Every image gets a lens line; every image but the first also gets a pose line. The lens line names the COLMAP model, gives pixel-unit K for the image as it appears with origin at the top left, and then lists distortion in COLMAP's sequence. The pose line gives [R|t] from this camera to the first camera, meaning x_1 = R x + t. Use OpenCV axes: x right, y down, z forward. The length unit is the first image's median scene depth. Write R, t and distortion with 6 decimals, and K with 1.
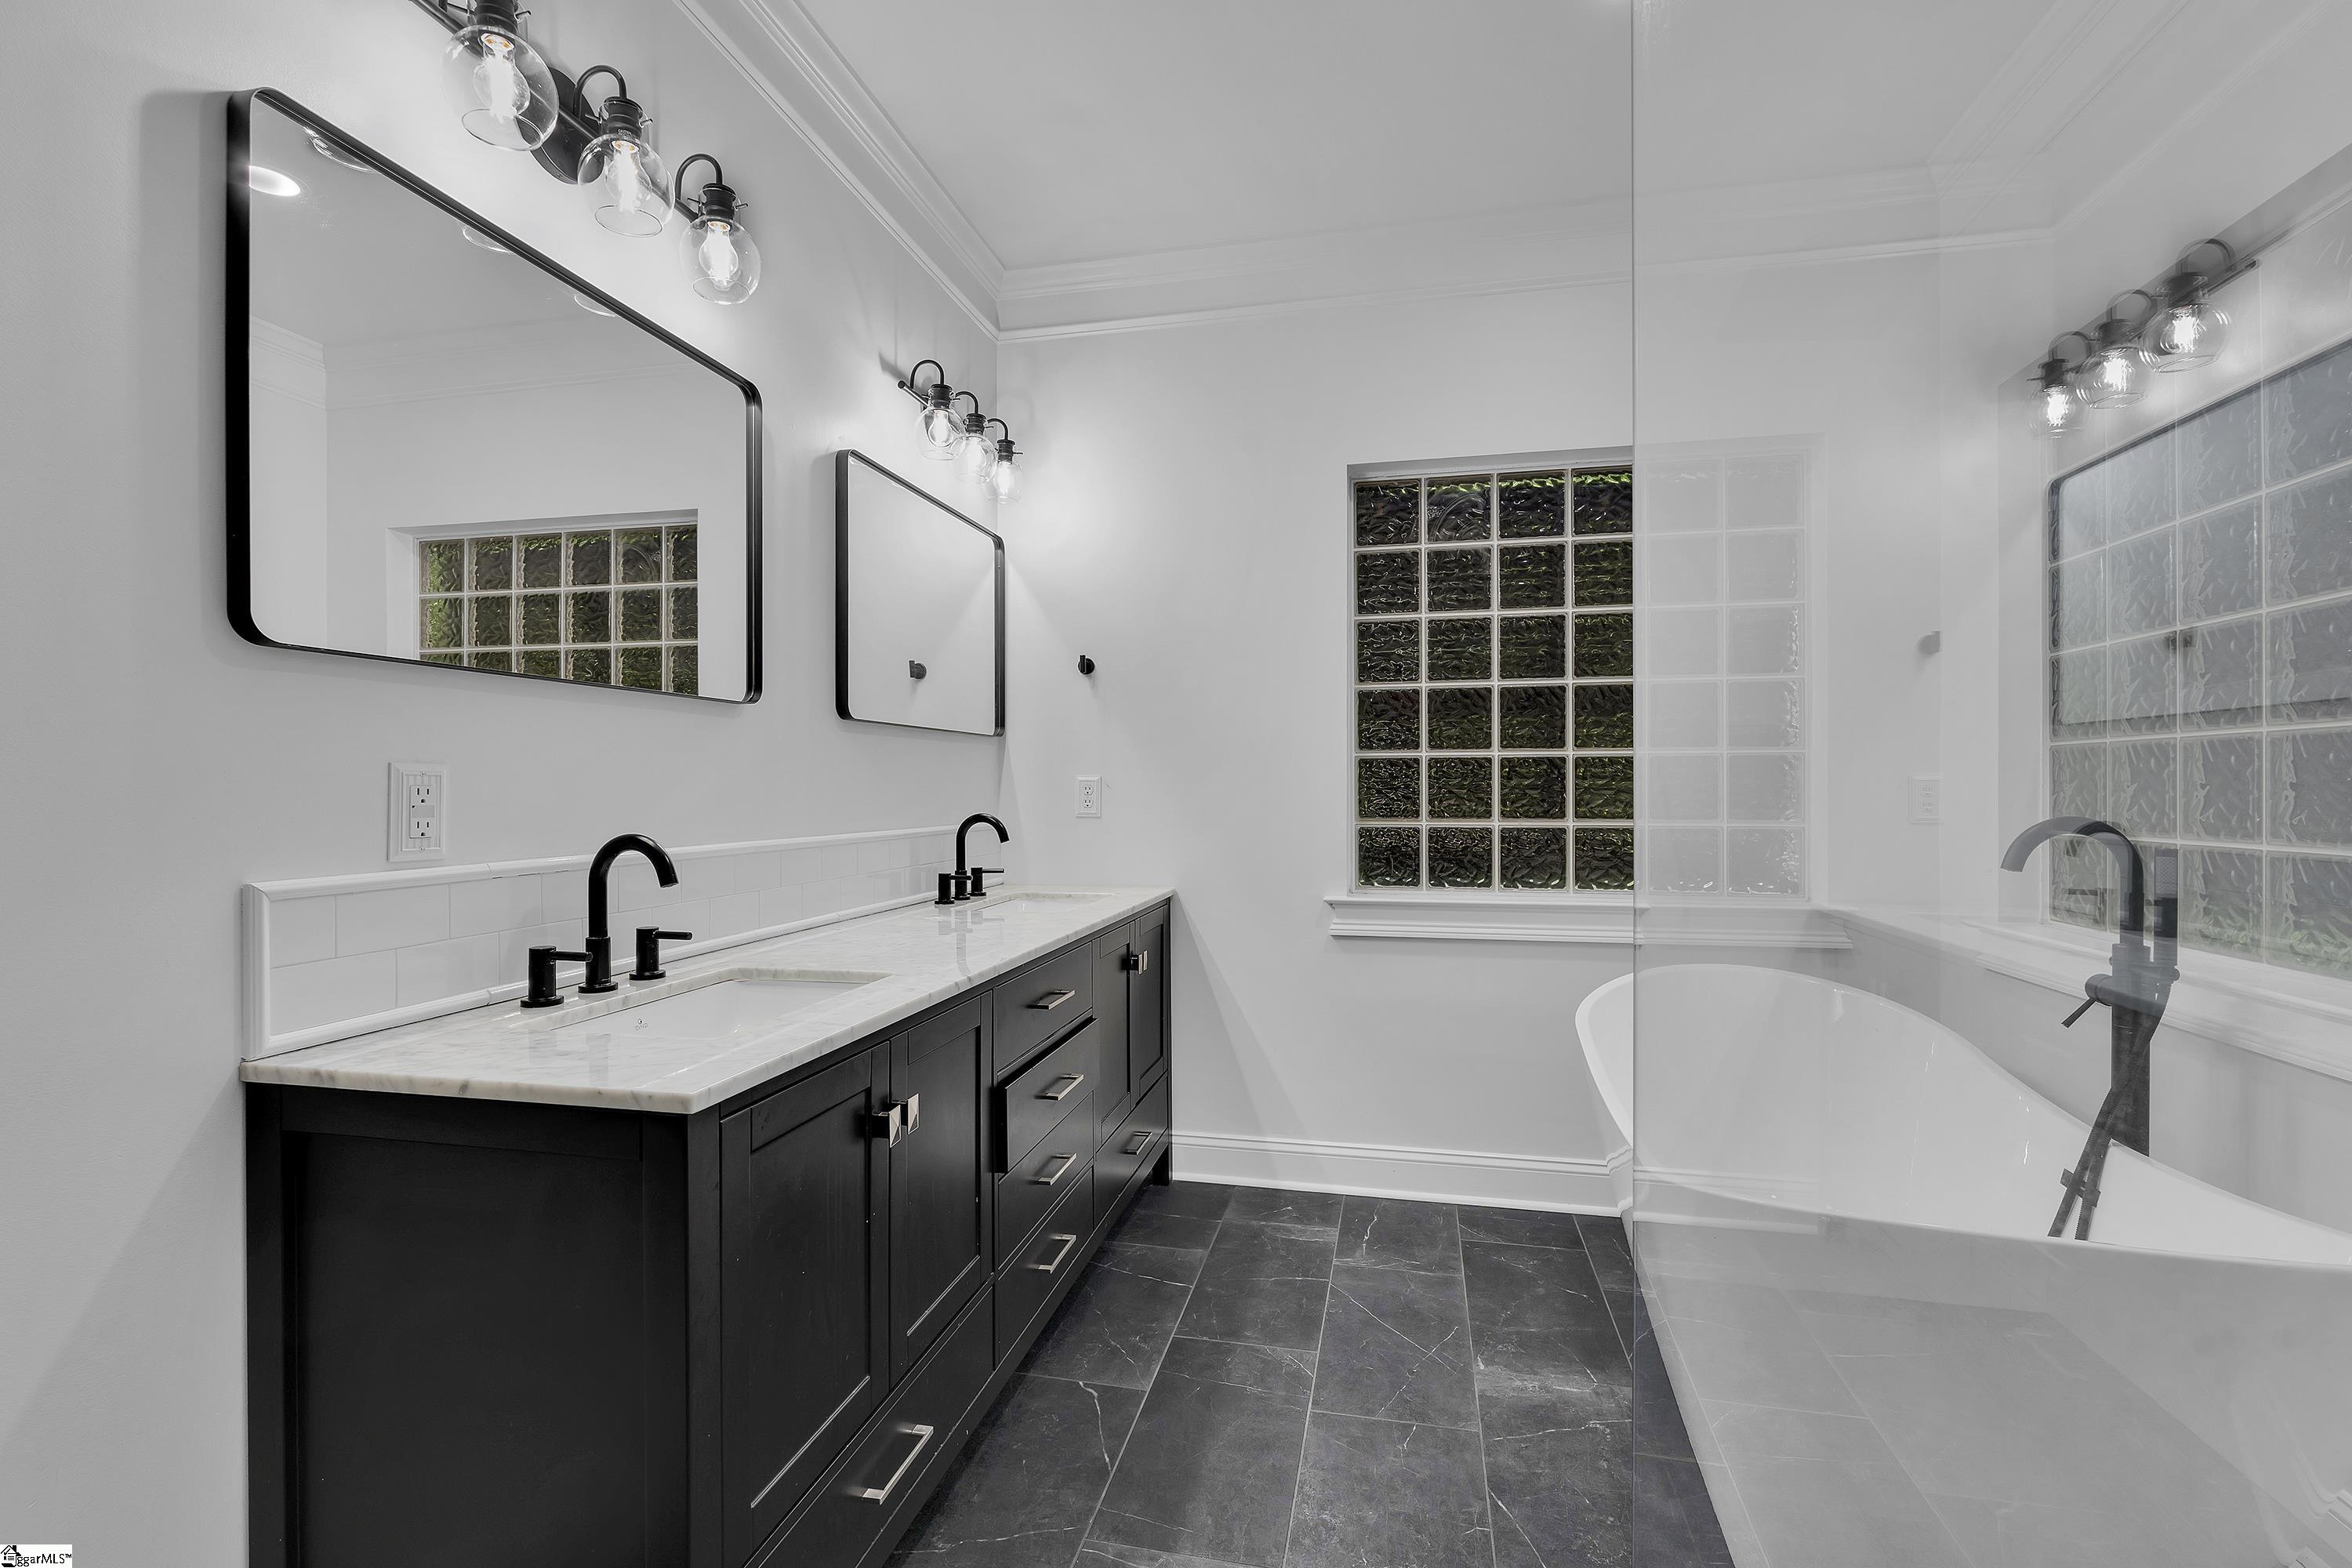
lens RADIAL K [[1033.9, 0, 1181.0], [0, 1033.9, 791.1], [0, 0, 1]] dist [-0.005799, -0.000047]
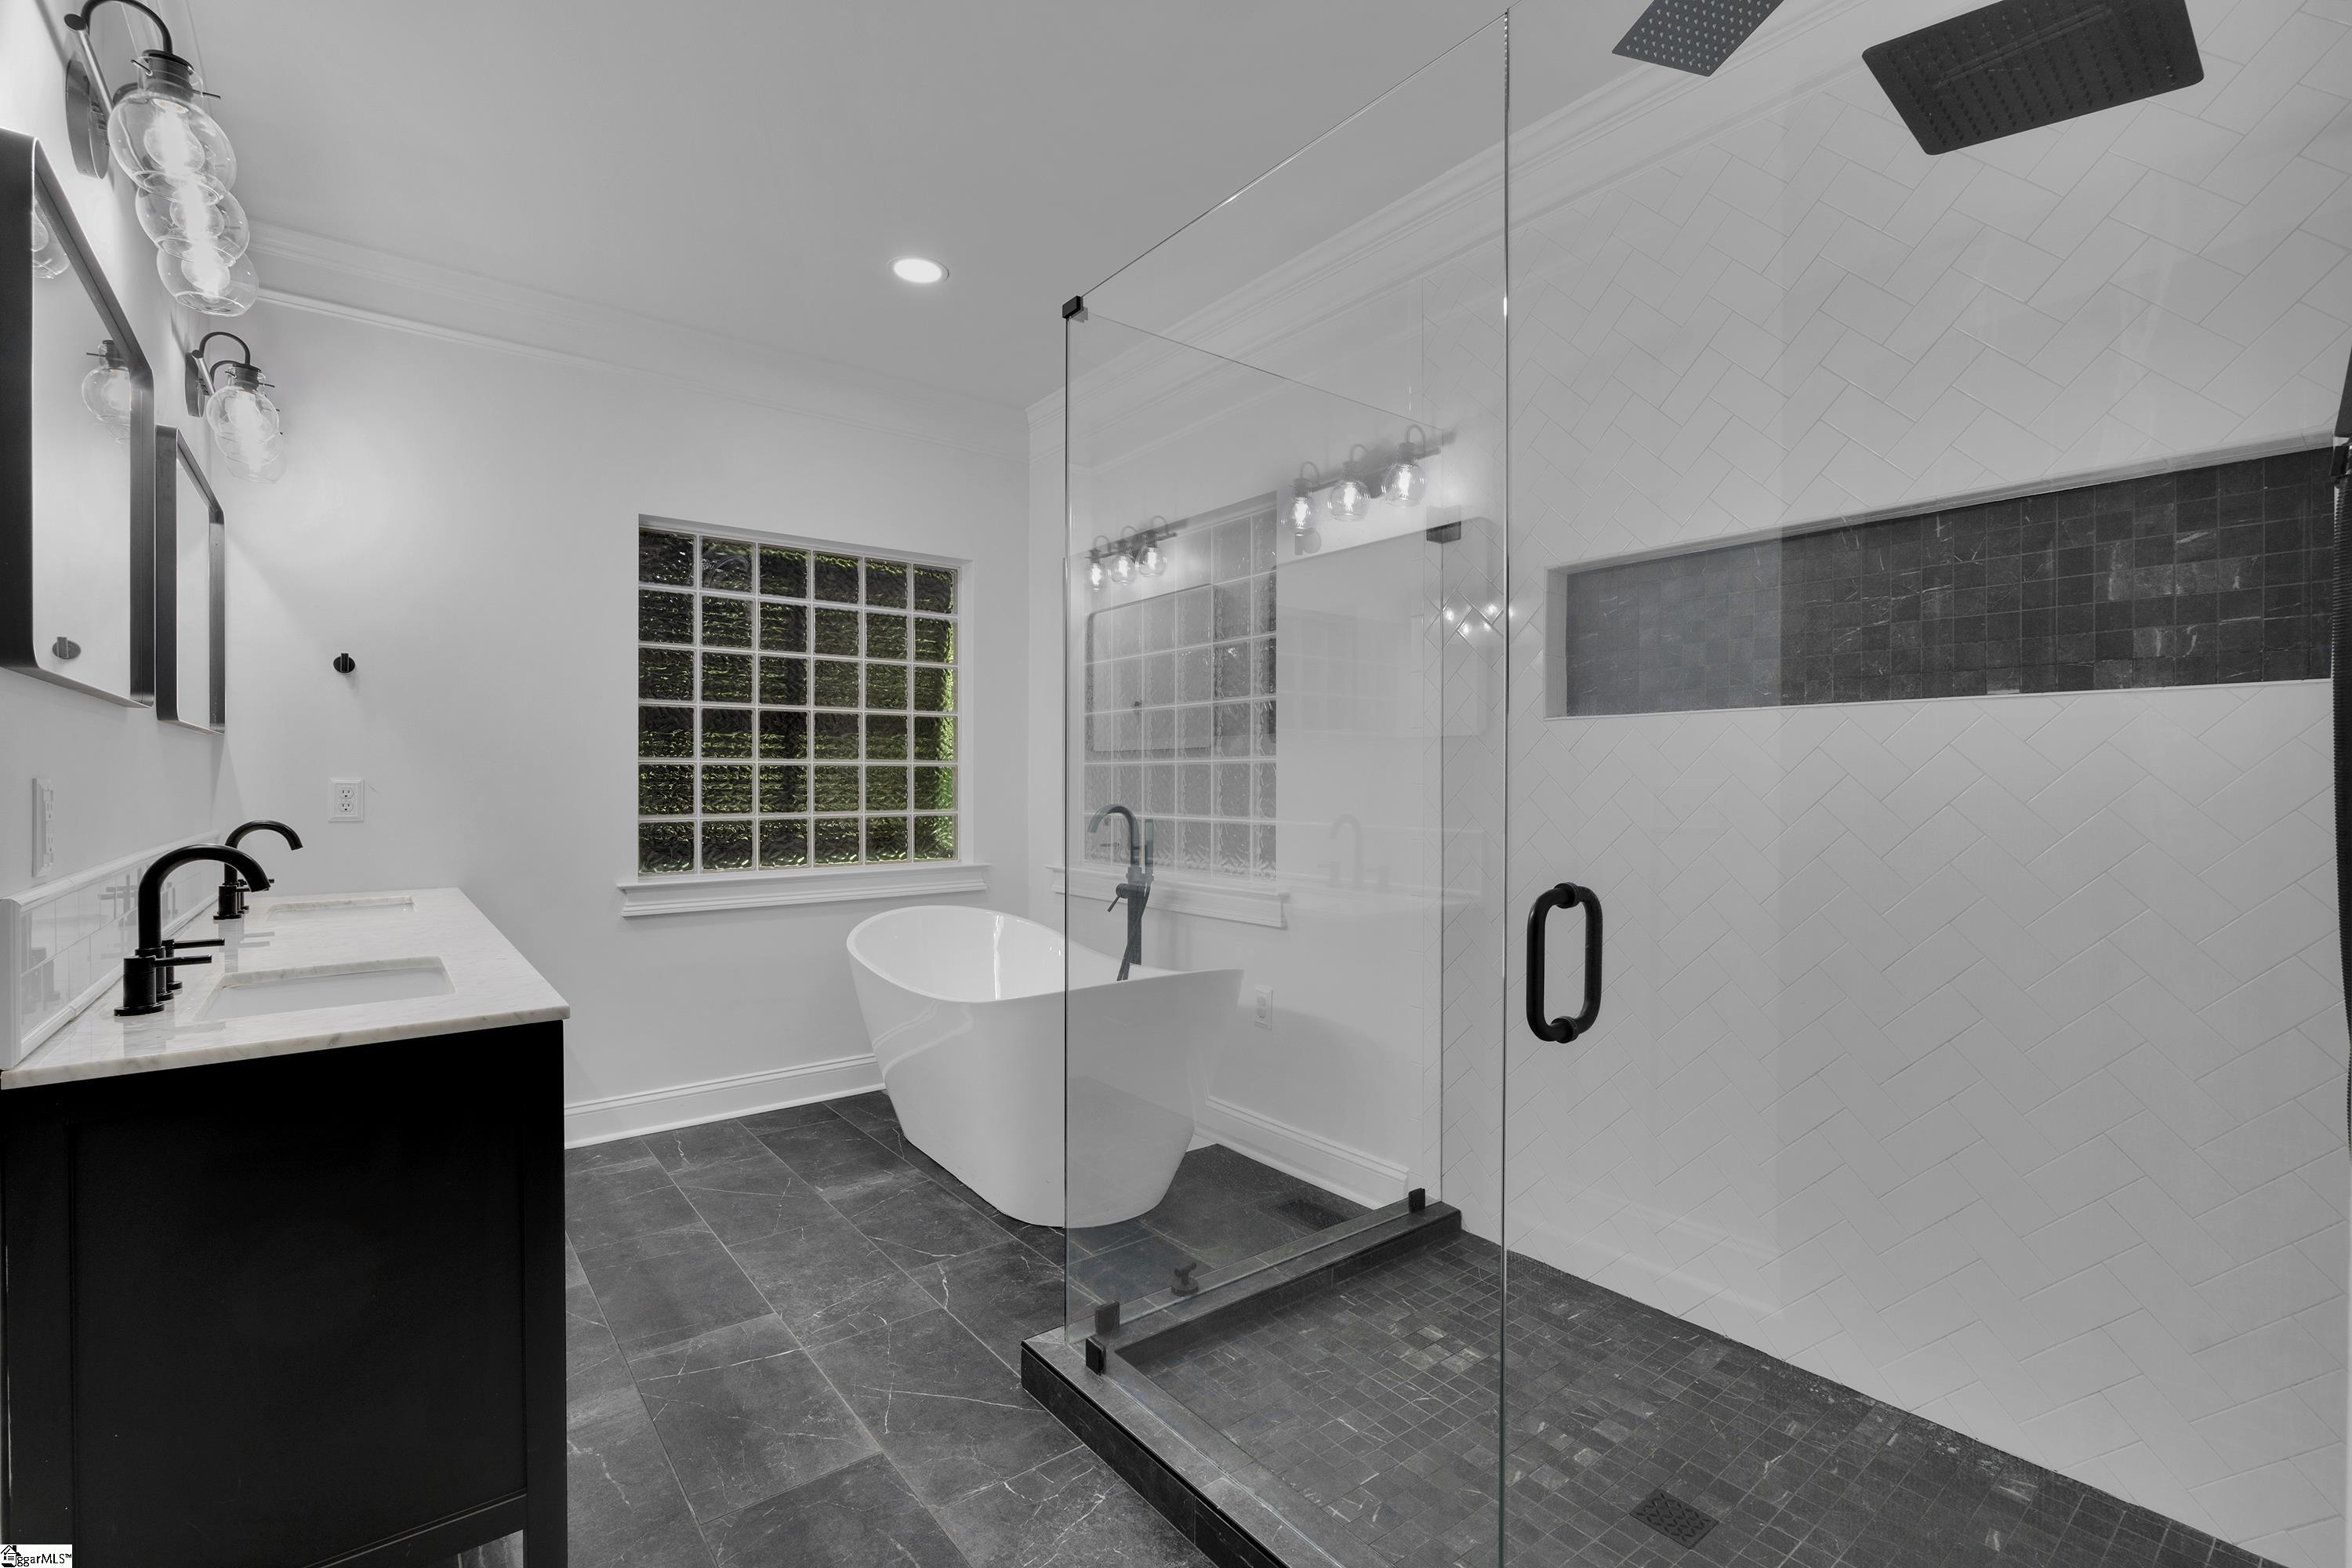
lens RADIAL K [[1033.9, 0, 1181.0], [0, 1033.9, 791.1], [0, 0, 1]] dist [-0.005799, -0.000047]
pose [[0.628428, -0.006640, 0.777840, -0.364457], [0.001240, 0.999971, 0.007534, -0.009287], [-0.777867, -0.003770, 0.628418, -0.214525]]
